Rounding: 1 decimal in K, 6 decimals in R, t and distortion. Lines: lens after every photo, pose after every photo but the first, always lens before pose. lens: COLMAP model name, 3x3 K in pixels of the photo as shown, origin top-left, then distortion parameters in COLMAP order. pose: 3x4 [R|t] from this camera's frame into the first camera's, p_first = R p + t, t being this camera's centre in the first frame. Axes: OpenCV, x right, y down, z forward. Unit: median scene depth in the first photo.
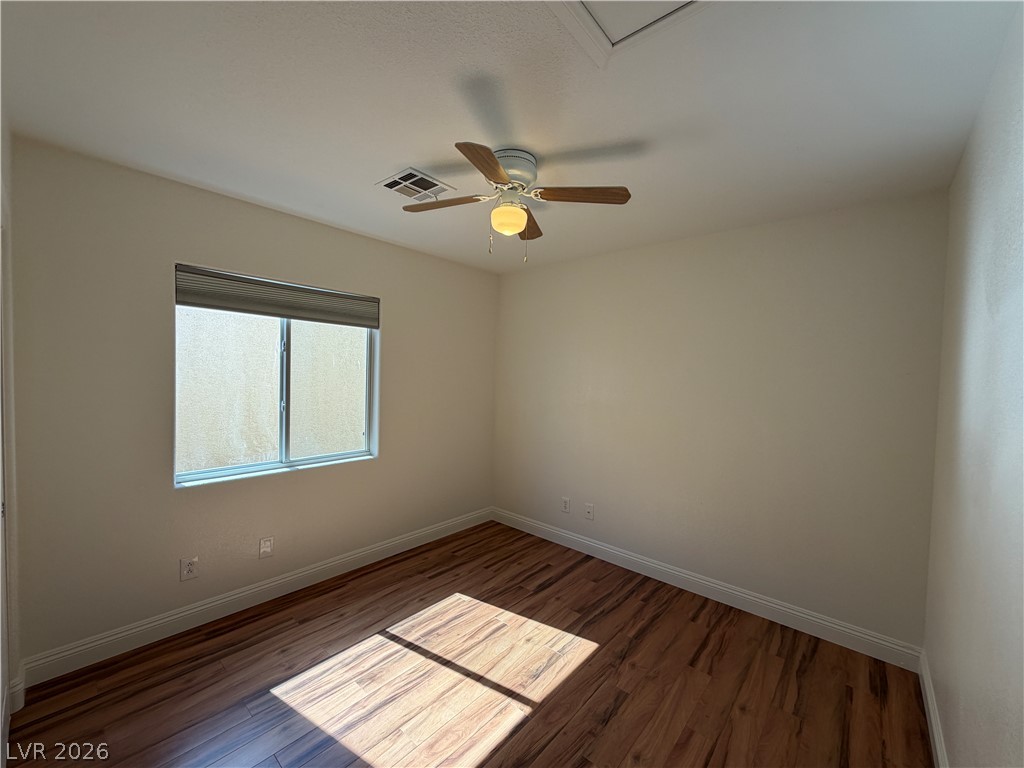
lens RADIAL K [[410.3, 0, 510.2], [0, 410.3, 381.6], [0, 0, 1]] dist [-0.001521, 0.000762]
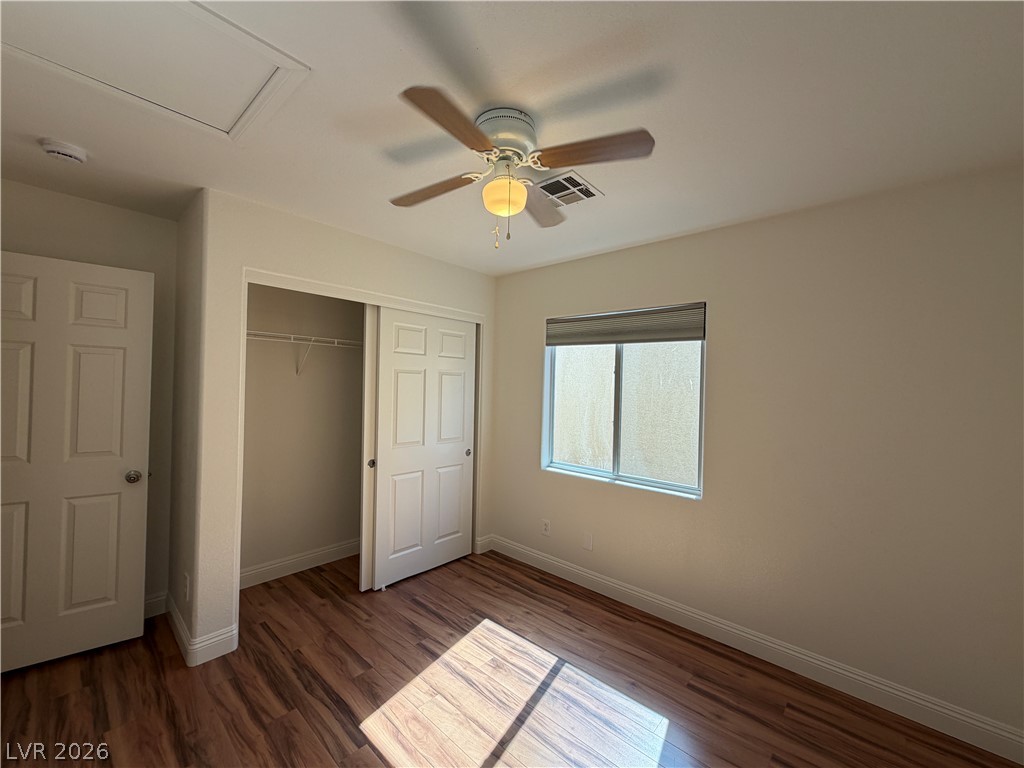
lens RADIAL K [[410.3, 0, 509.9], [0, 410.3, 385.6], [0, 0, 1]] dist [-0.001521, 0.000762]
pose [[-0.017145, -0.025566, -0.999526, 0.674455], [-0.046937, 0.998592, -0.024737, -0.001012], [0.998751, 0.046490, -0.018321, 0.882995]]
